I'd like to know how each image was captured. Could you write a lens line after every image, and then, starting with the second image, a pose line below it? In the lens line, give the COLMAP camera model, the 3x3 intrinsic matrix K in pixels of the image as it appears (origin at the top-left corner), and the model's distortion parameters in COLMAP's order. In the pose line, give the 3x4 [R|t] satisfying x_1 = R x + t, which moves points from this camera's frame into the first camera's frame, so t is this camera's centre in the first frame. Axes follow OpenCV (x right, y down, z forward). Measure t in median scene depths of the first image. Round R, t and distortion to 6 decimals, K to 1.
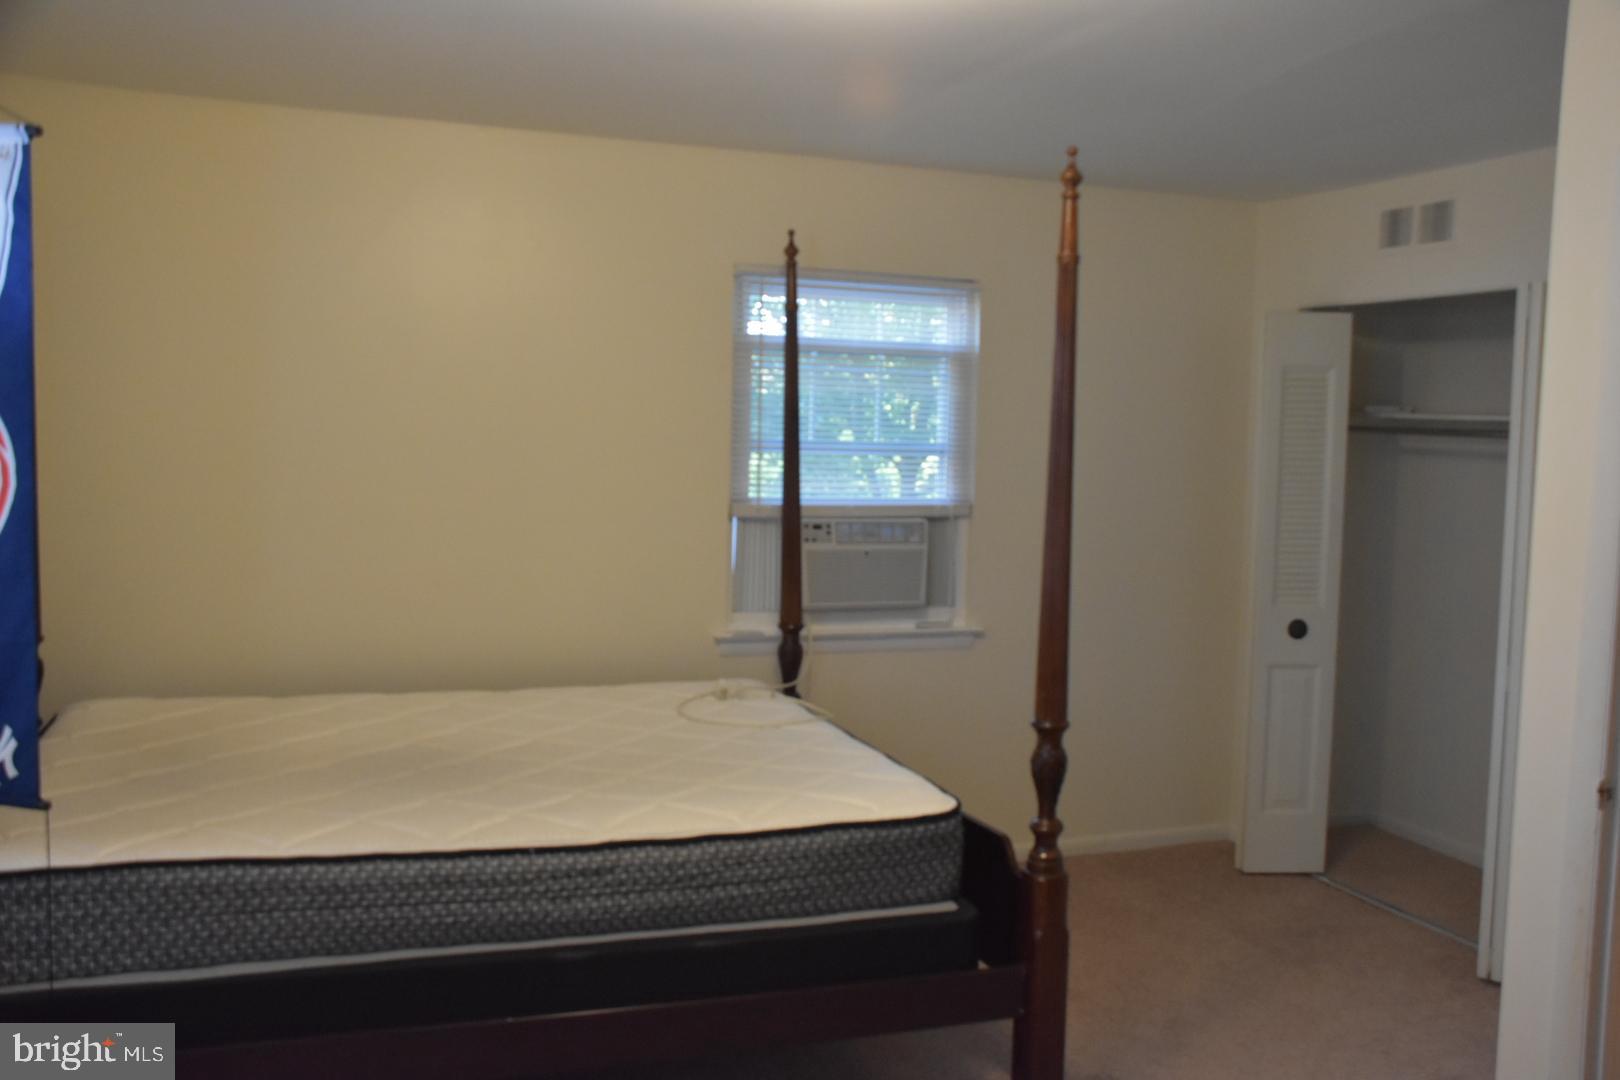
lens RADIAL K [[1397.5, 0, 803.6], [0, 1397.5, 564.6], [0, 0, 1]] dist [-0.076366, 0.089396]
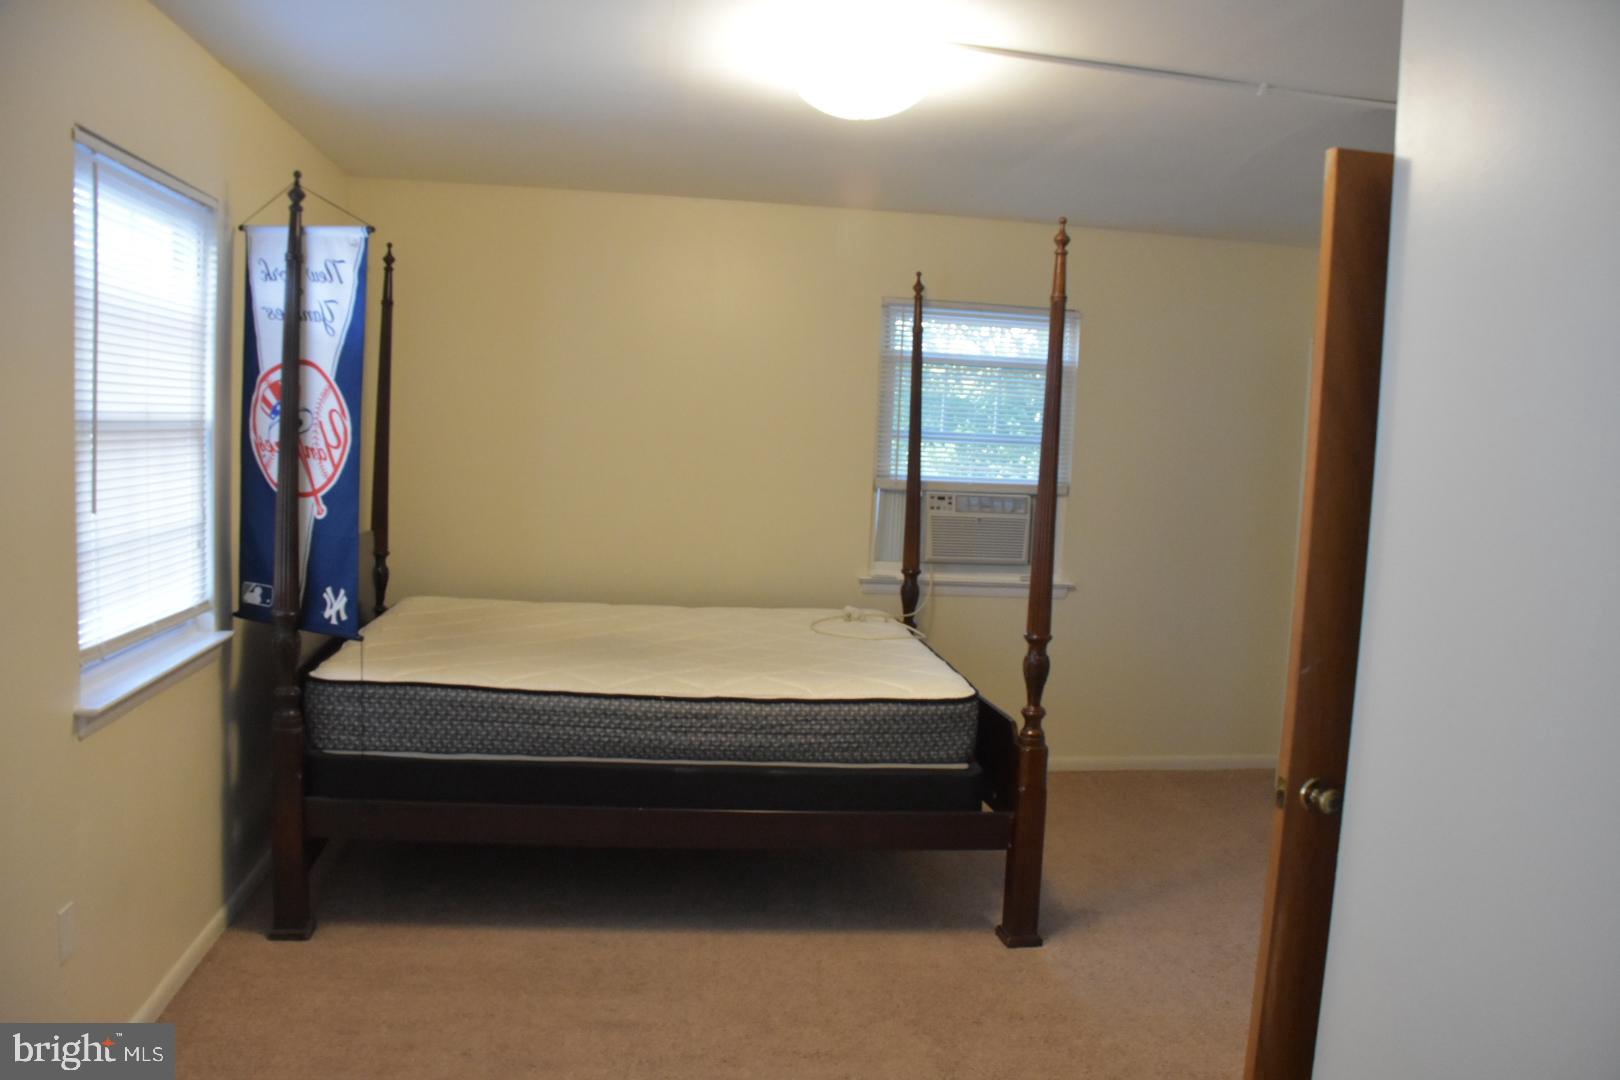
lens RADIAL K [[1250.1, 0, 812.5], [0, 1250.1, 548.4], [0, 0, 1]] dist [-0.146226, 0.086203]
pose [[0.975831, 0.038911, -0.215033, 0.220321], [-0.039612, 0.999215, 0.001048, 0.035347], [0.214905, 0.007495, 0.976606, -0.241348]]
